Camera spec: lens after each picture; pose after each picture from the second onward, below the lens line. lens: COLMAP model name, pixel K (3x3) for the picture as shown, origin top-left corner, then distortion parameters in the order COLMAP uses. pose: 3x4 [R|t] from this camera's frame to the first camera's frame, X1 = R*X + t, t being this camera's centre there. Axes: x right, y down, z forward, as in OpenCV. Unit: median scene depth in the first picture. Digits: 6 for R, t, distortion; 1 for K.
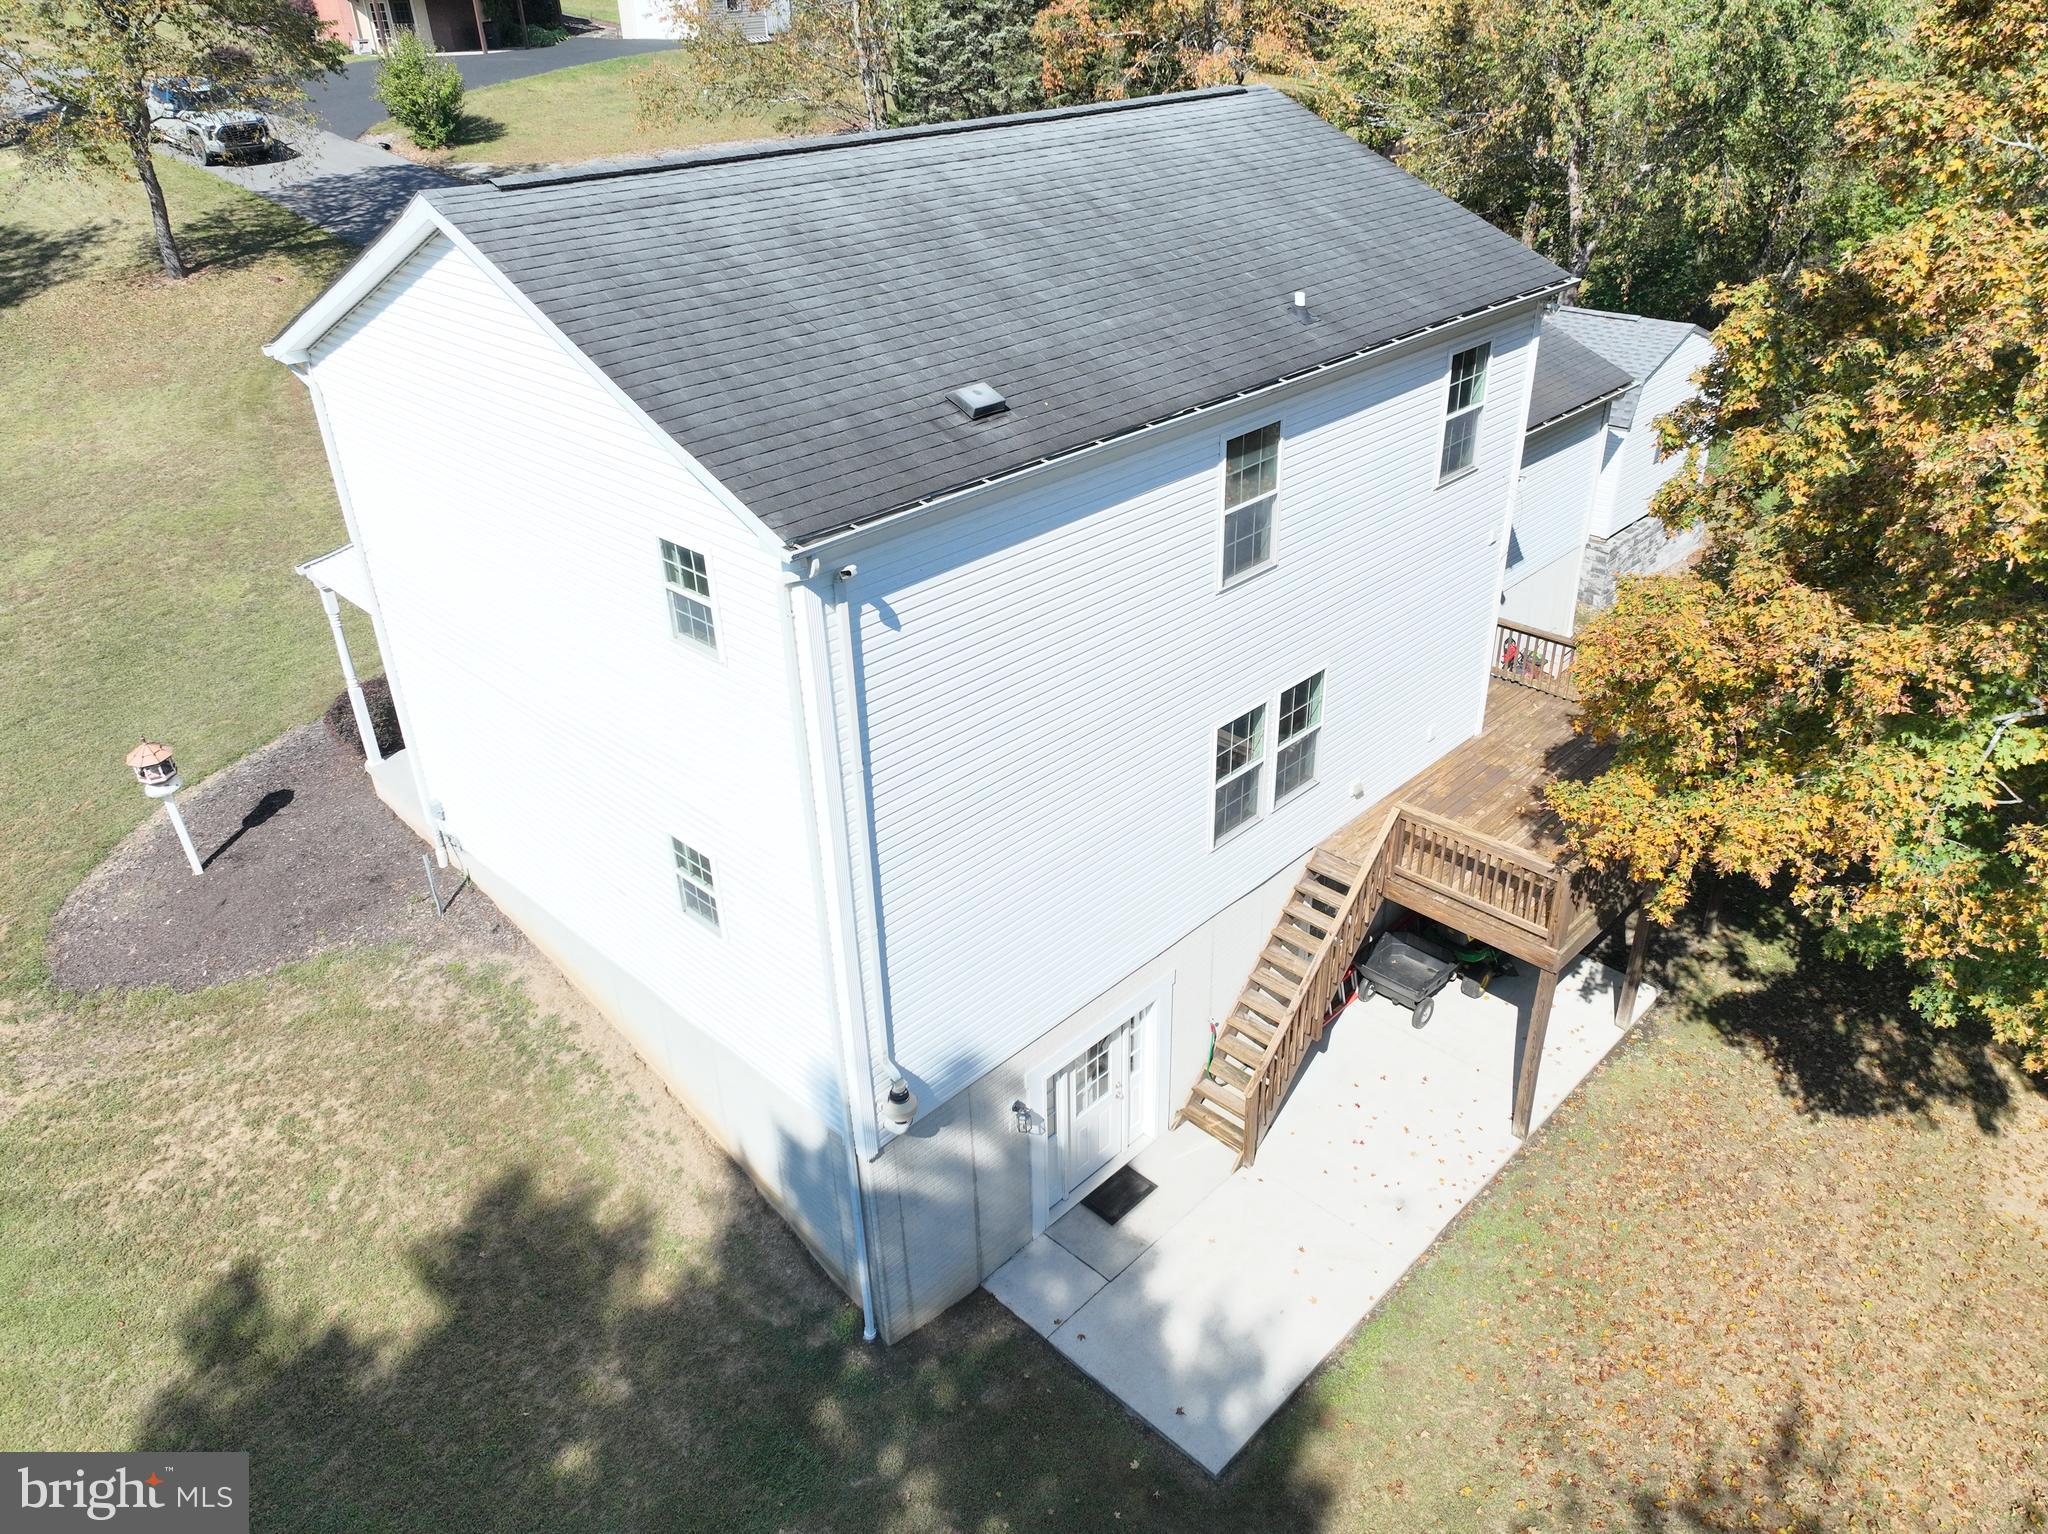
lens RADIAL K [[1442.7, 0, 1032.9], [0, 1442.7, 759.1], [0, 0, 1]] dist [-0.003916, 0.020512]
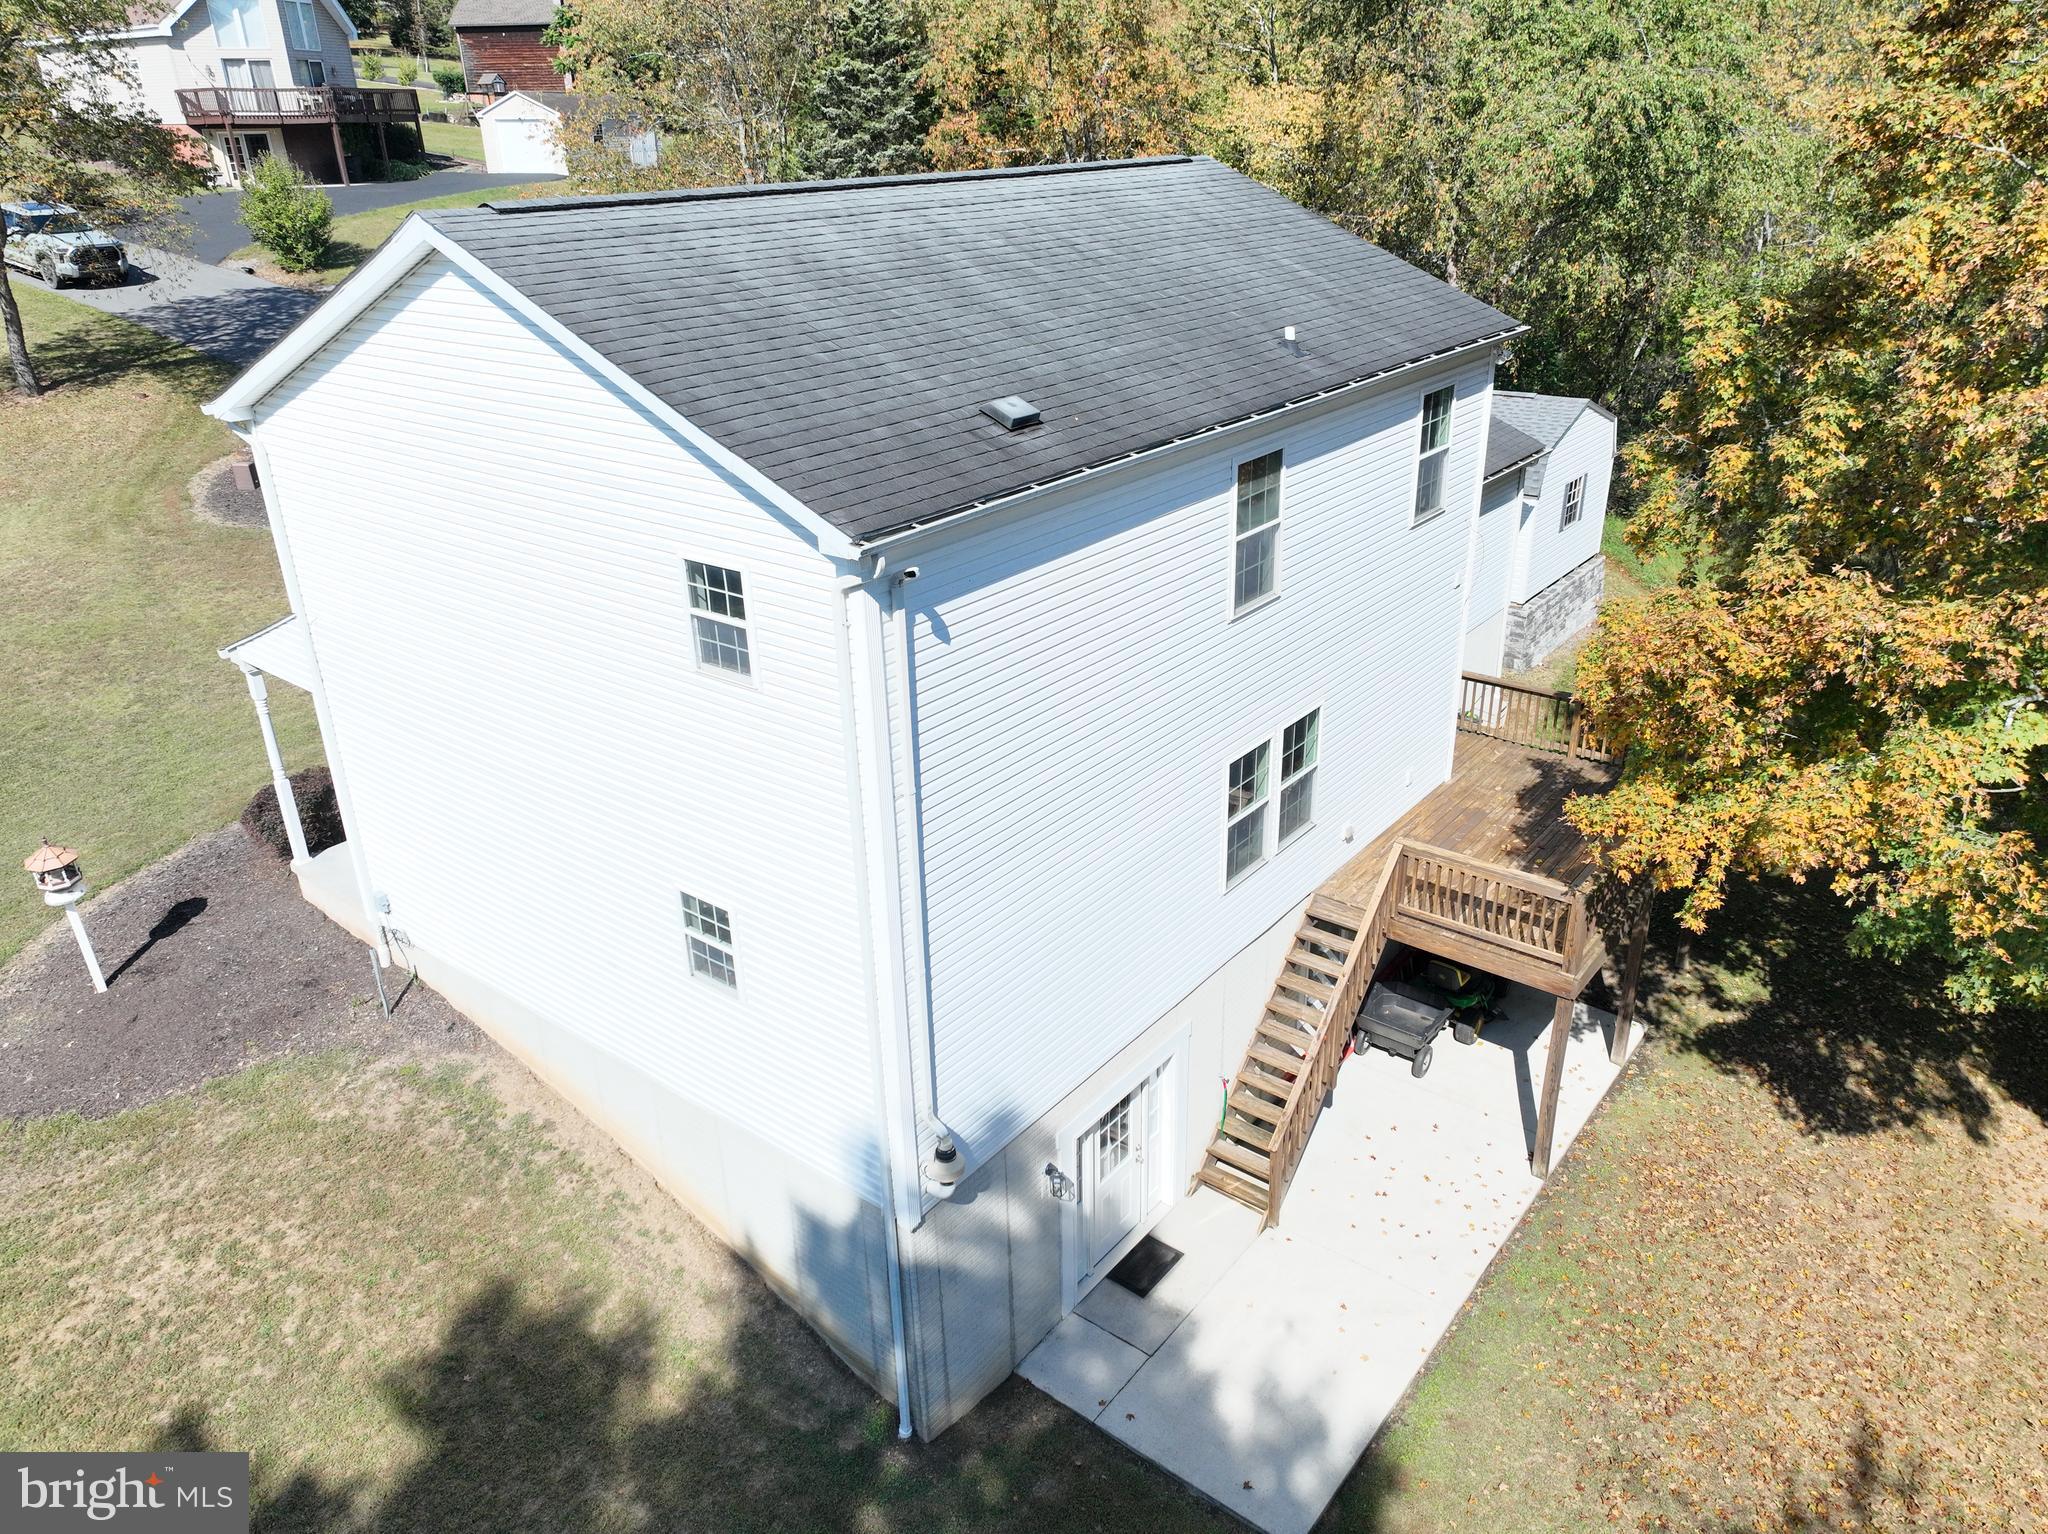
lens RADIAL K [[1442.7, 0, 1032.9], [0, 1442.7, 759.1], [0, 0, 1]] dist [-0.003916, 0.020512]
pose [[0.994375, -0.041541, 0.097426, -0.097647], [0.050139, 0.994900, -0.087527, 0.053436], [-0.093293, 0.091919, 0.991387, 0.039530]]
